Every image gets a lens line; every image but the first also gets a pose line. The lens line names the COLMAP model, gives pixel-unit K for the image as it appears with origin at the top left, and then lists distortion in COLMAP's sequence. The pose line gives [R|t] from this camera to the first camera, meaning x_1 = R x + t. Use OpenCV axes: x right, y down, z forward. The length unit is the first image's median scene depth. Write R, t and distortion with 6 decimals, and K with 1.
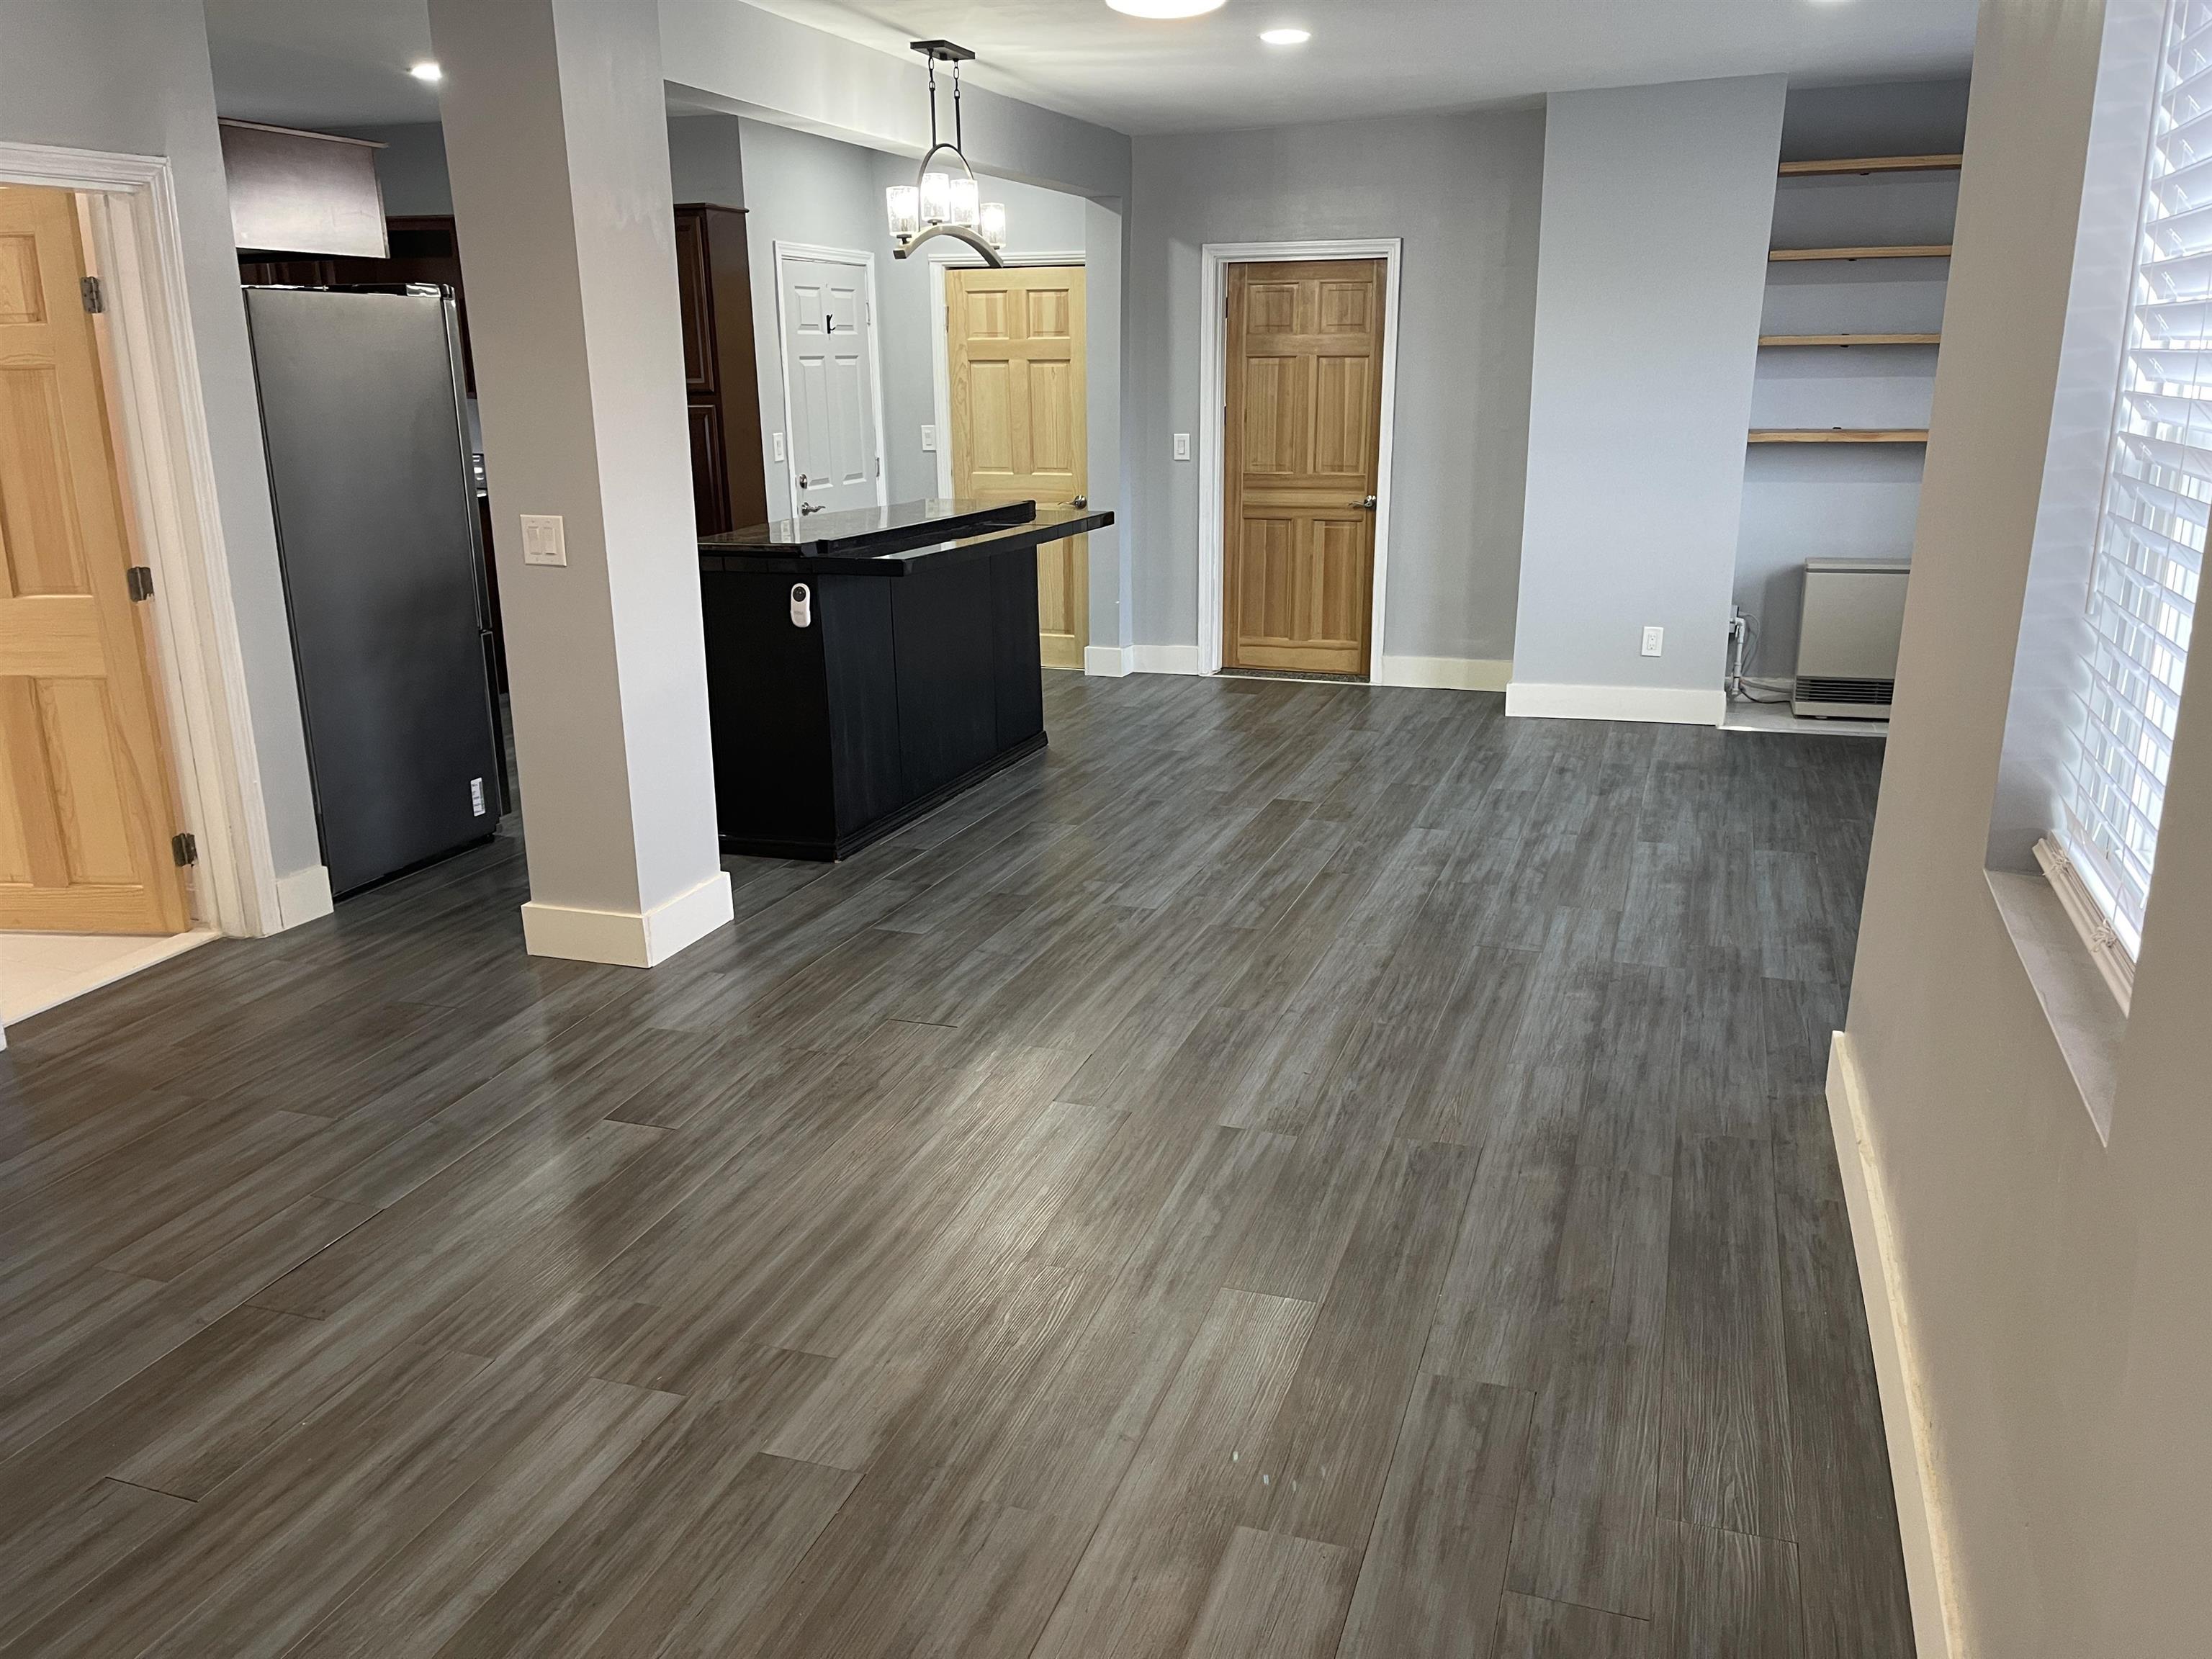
lens RADIAL K [[1667.9, 0, 1108.1], [0, 1667.9, 831.5], [0, 0, 1]] dist [0.058158, -0.070905]
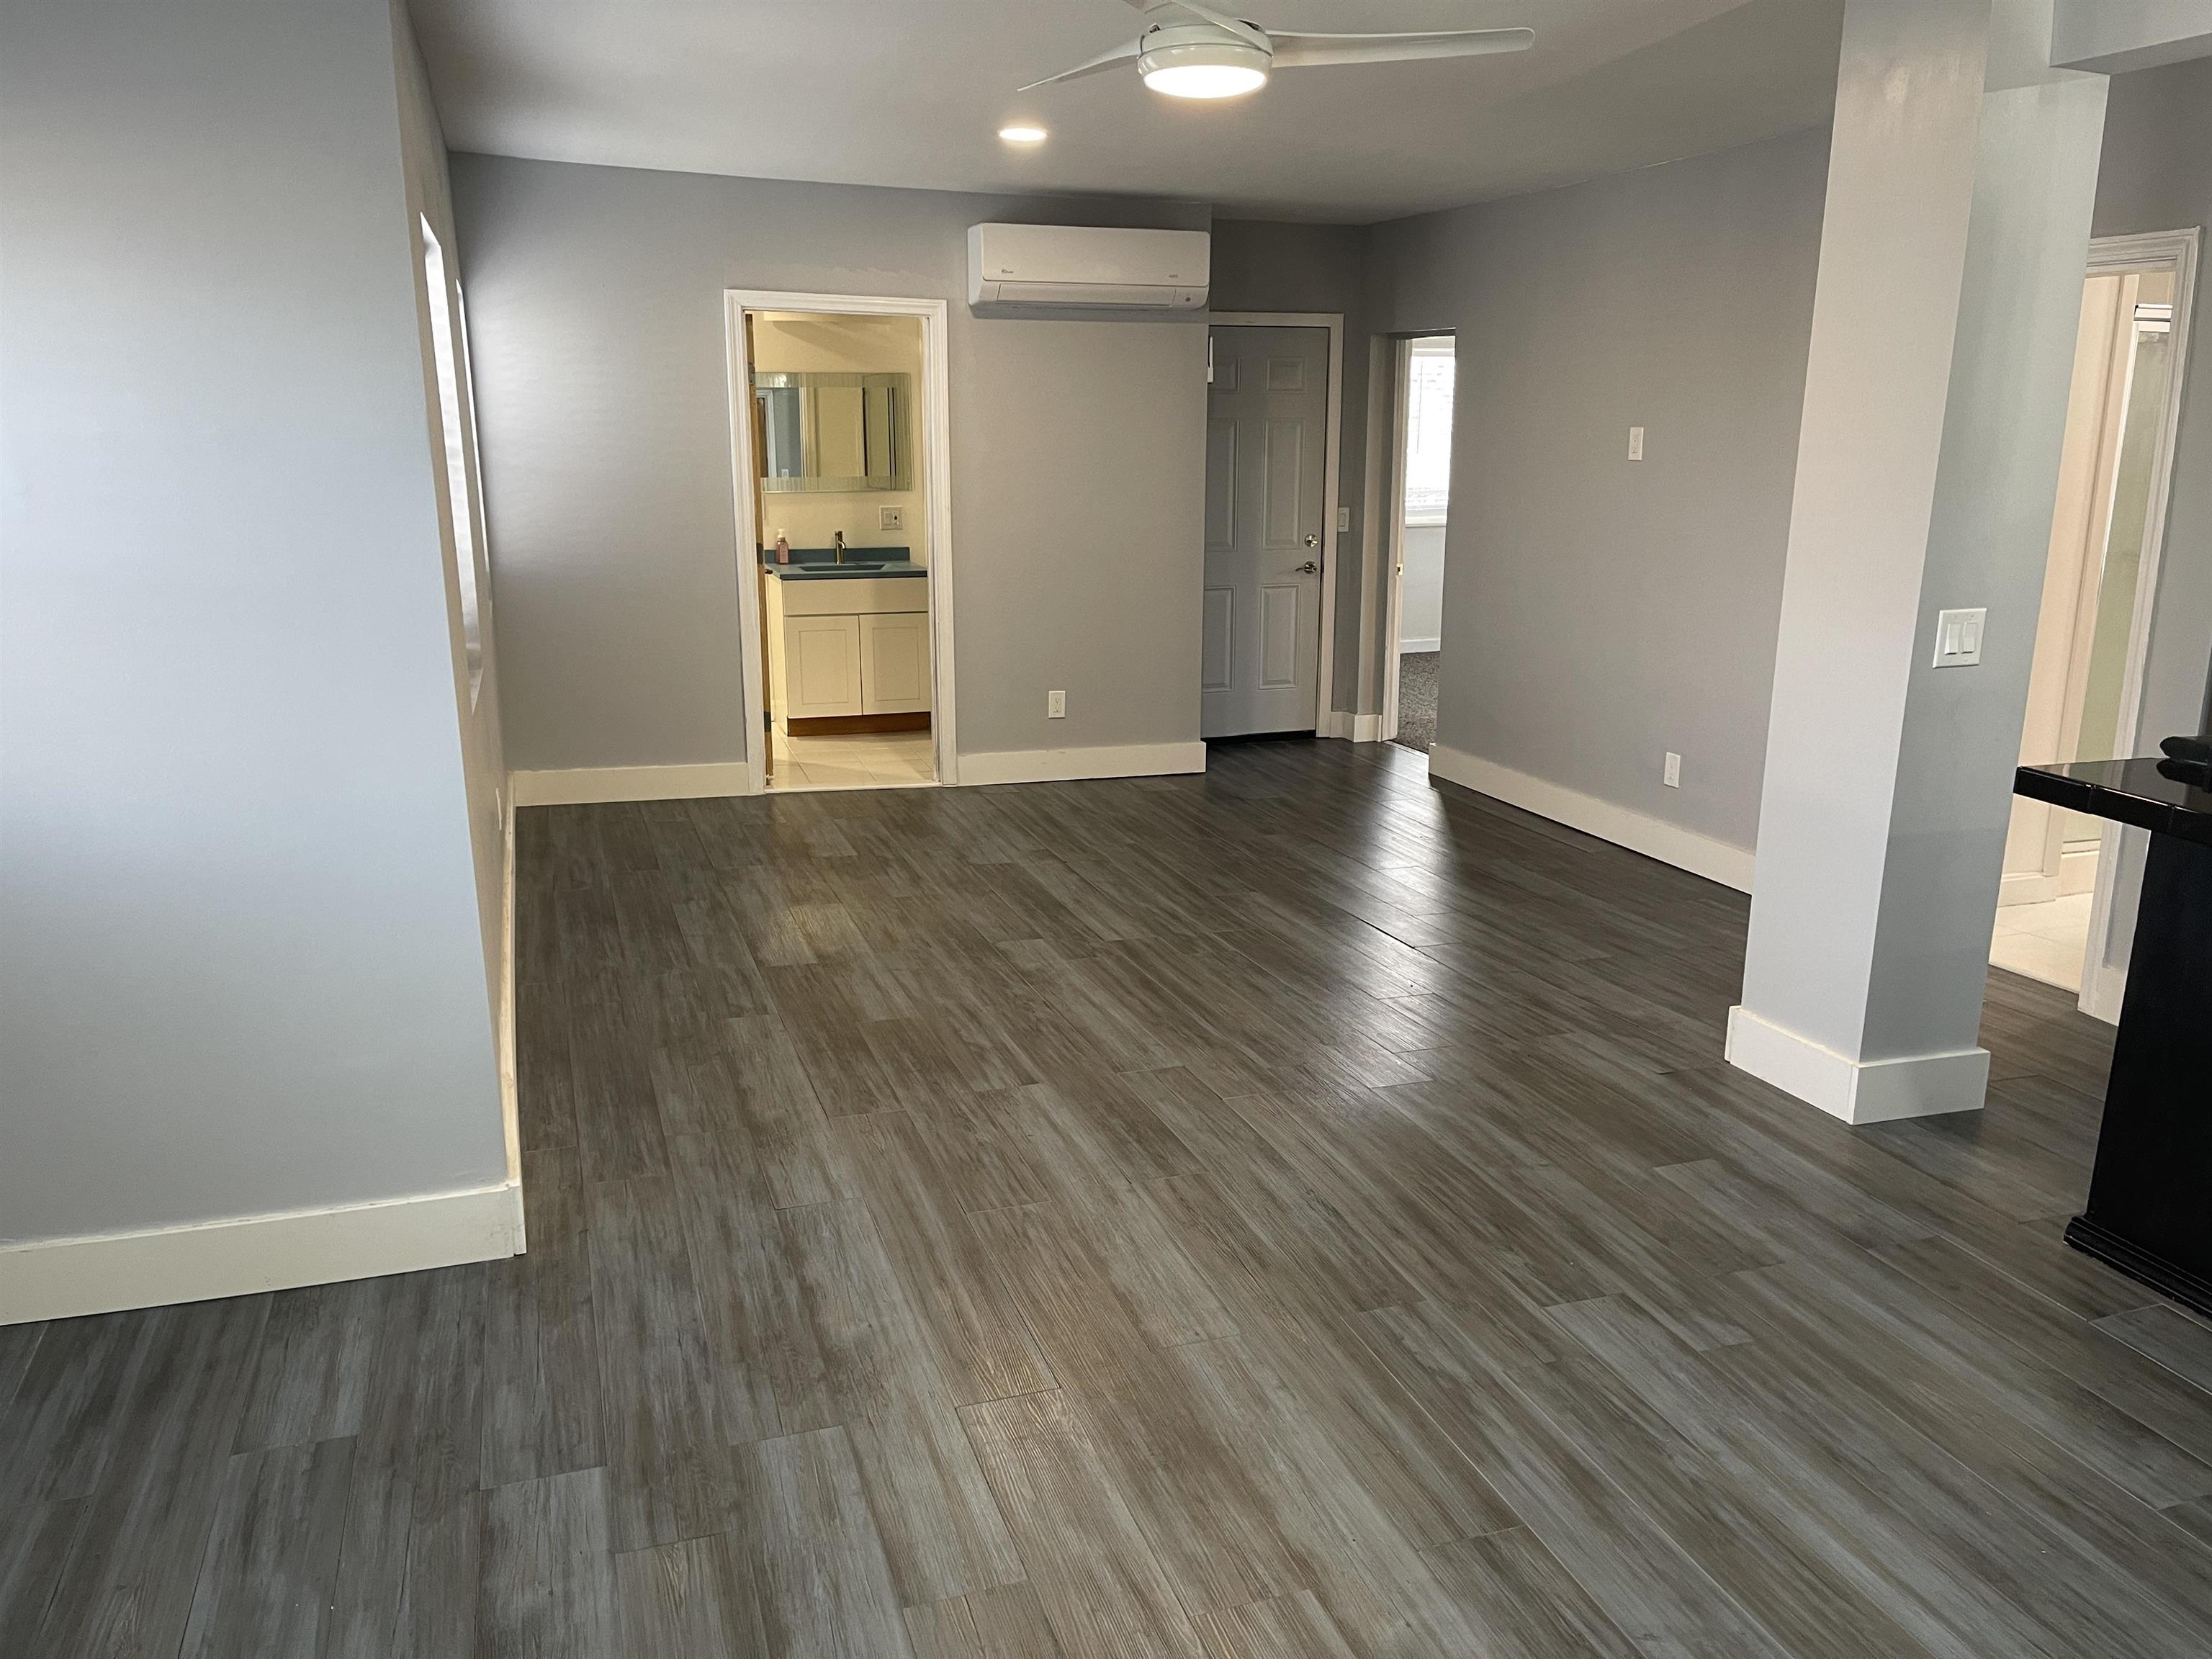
lens RADIAL K [[1667.9, 0, 1104.1], [0, 1667.9, 827.6], [0, 0, 1]] dist [0.058158, -0.070905]
pose [[-0.784040, 0.152407, -0.601709, 0.635044], [-0.165663, 0.882844, 0.439479, -0.450771], [0.598195, 0.444250, -0.666937, 1.548051]]
